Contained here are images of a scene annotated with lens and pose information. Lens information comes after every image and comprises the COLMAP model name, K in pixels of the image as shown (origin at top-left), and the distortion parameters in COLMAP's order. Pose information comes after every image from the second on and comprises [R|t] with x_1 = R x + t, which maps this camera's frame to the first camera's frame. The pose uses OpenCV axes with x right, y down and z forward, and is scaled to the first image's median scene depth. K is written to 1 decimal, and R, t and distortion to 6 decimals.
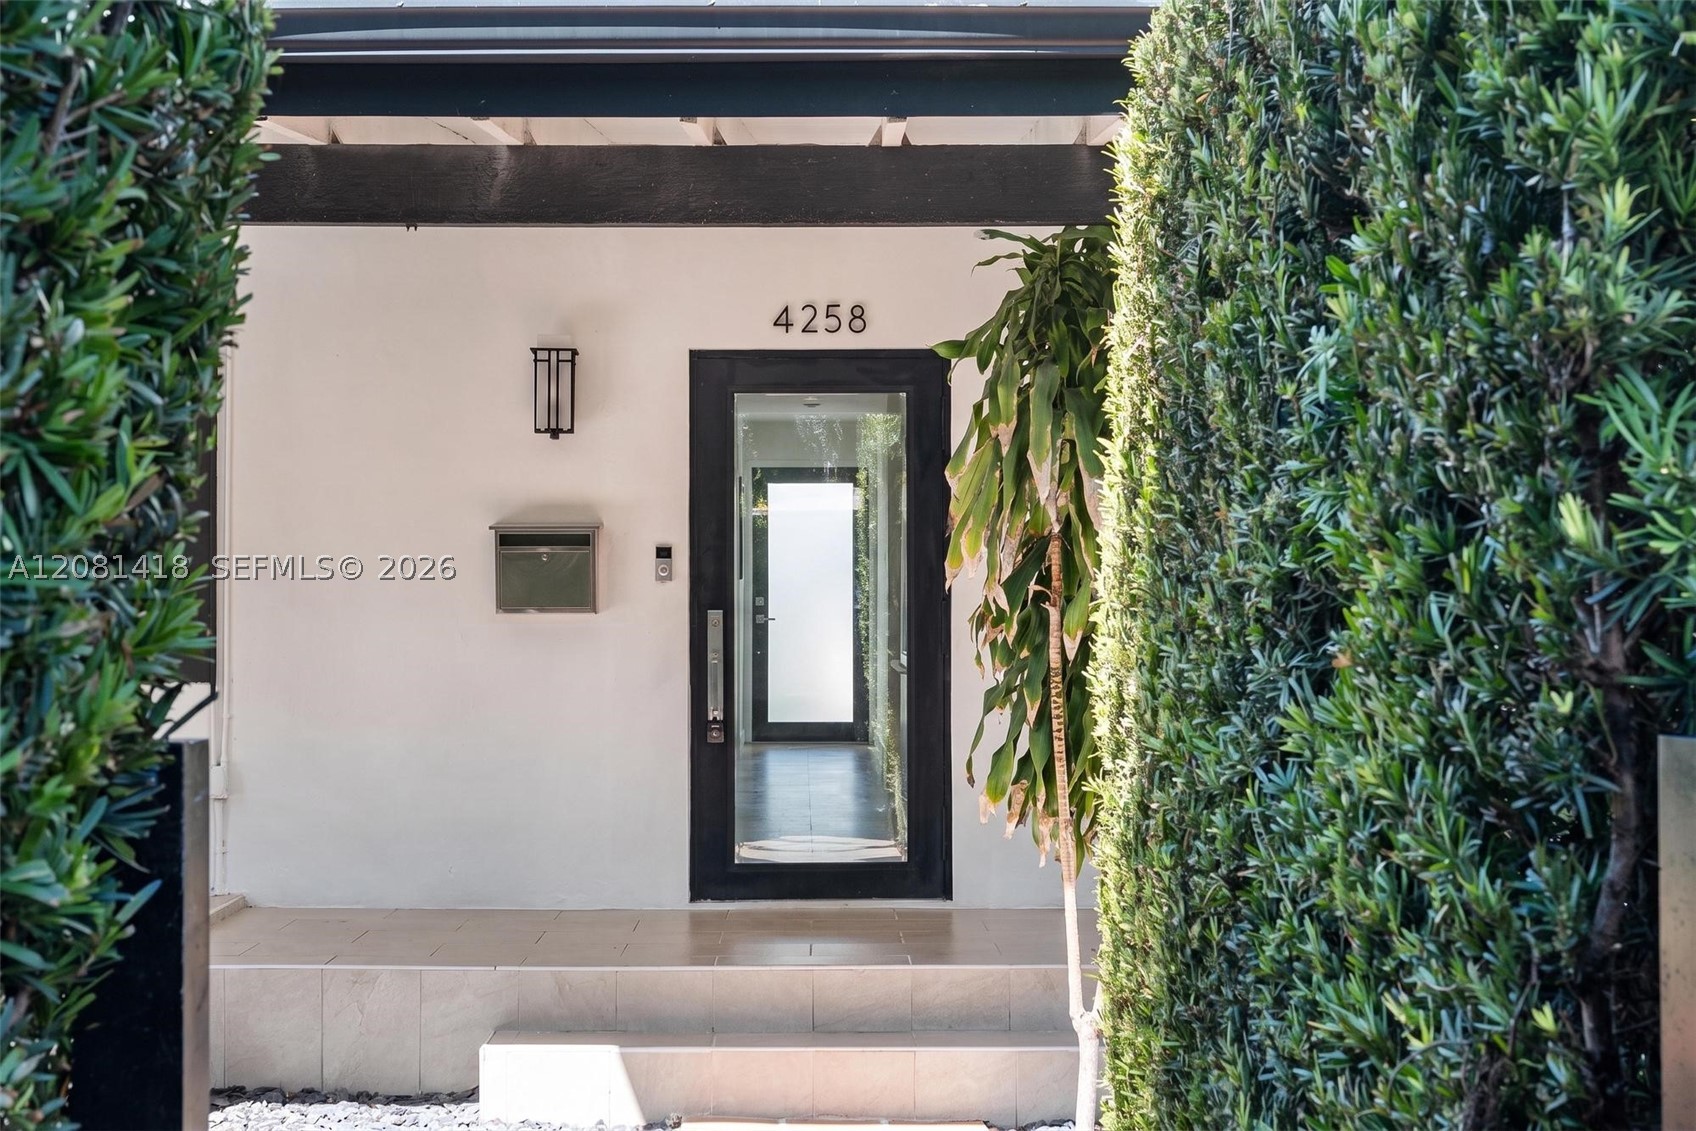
lens RADIAL K [[2534.1, 0, 848.0], [0, 2534.1, 565.5], [0, 0, 1]] dist [-0.000010, 0.000496]
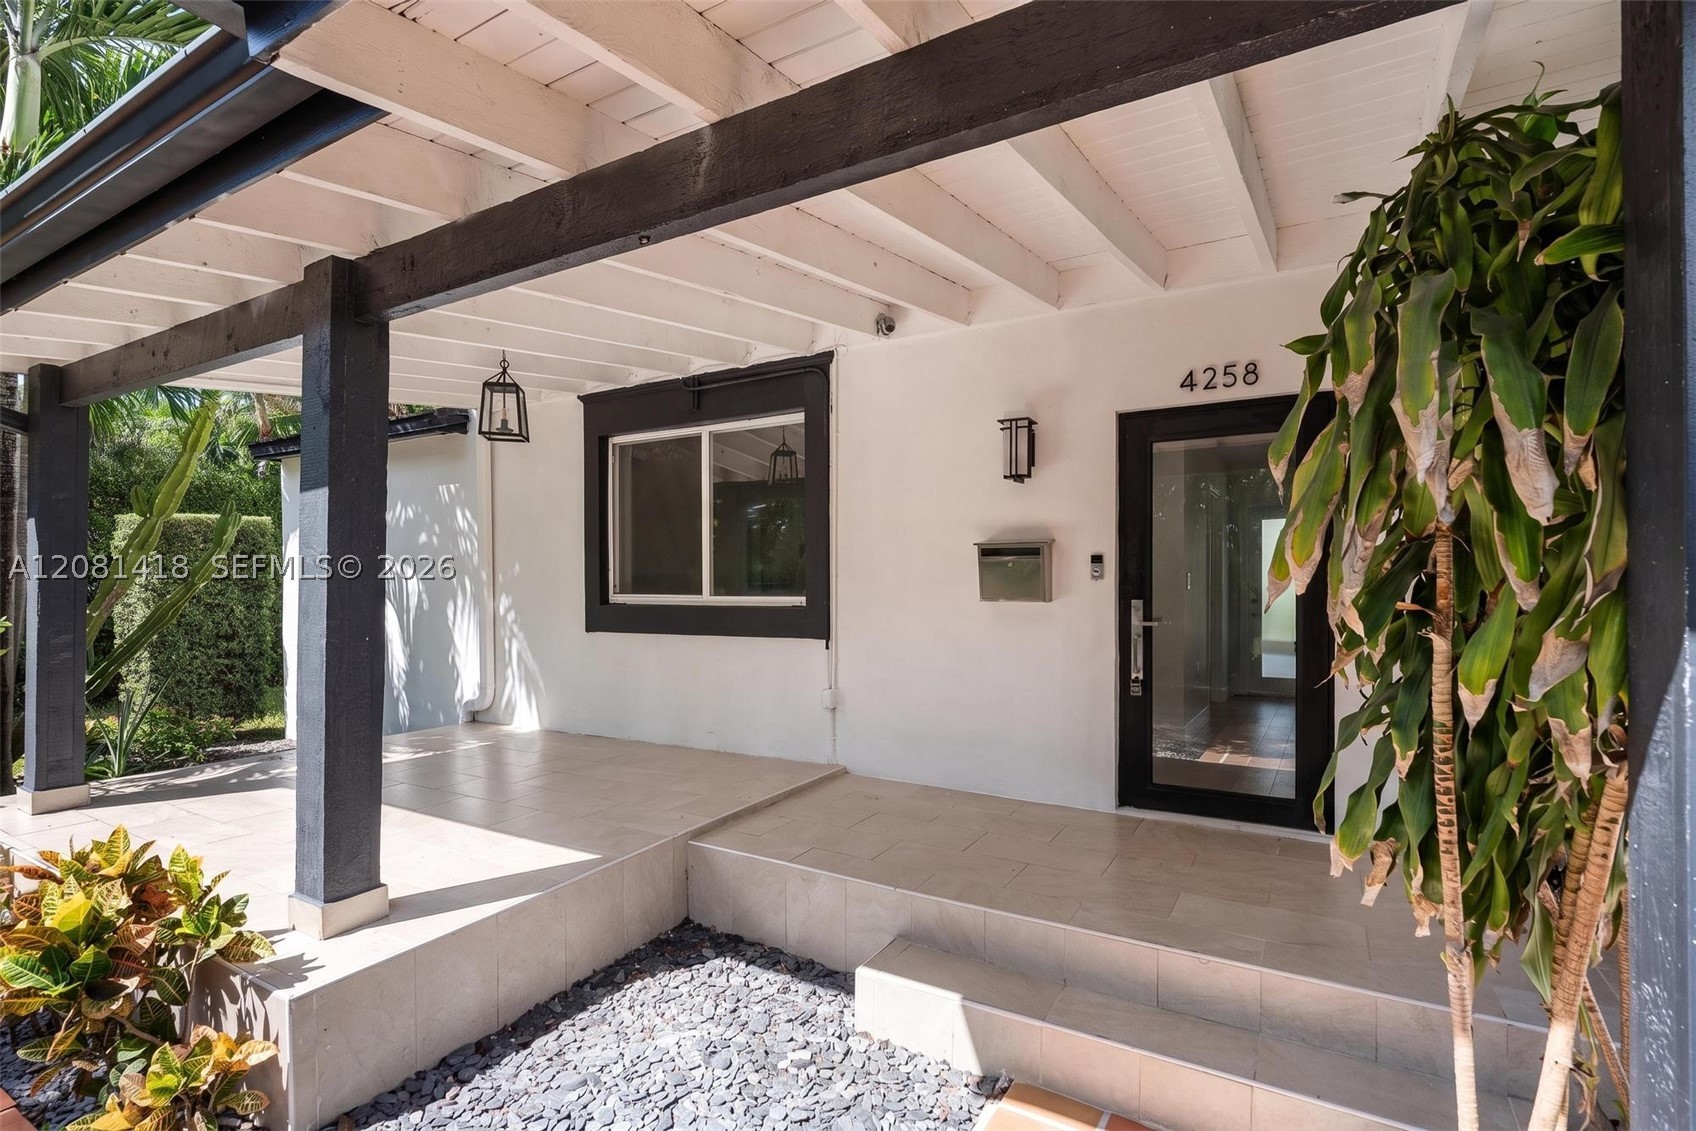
lens RADIAL K [[811.3, 0, 845.6], [0, 811.3, 590.1], [0, 0, 1]] dist [0.001399, 0.000093]
pose [[0.853338, 0.007192, -0.521309, 0.044100], [0.011487, 0.999403, 0.032591, -0.004212], [0.521232, -0.033799, 0.852745, 0.550994]]
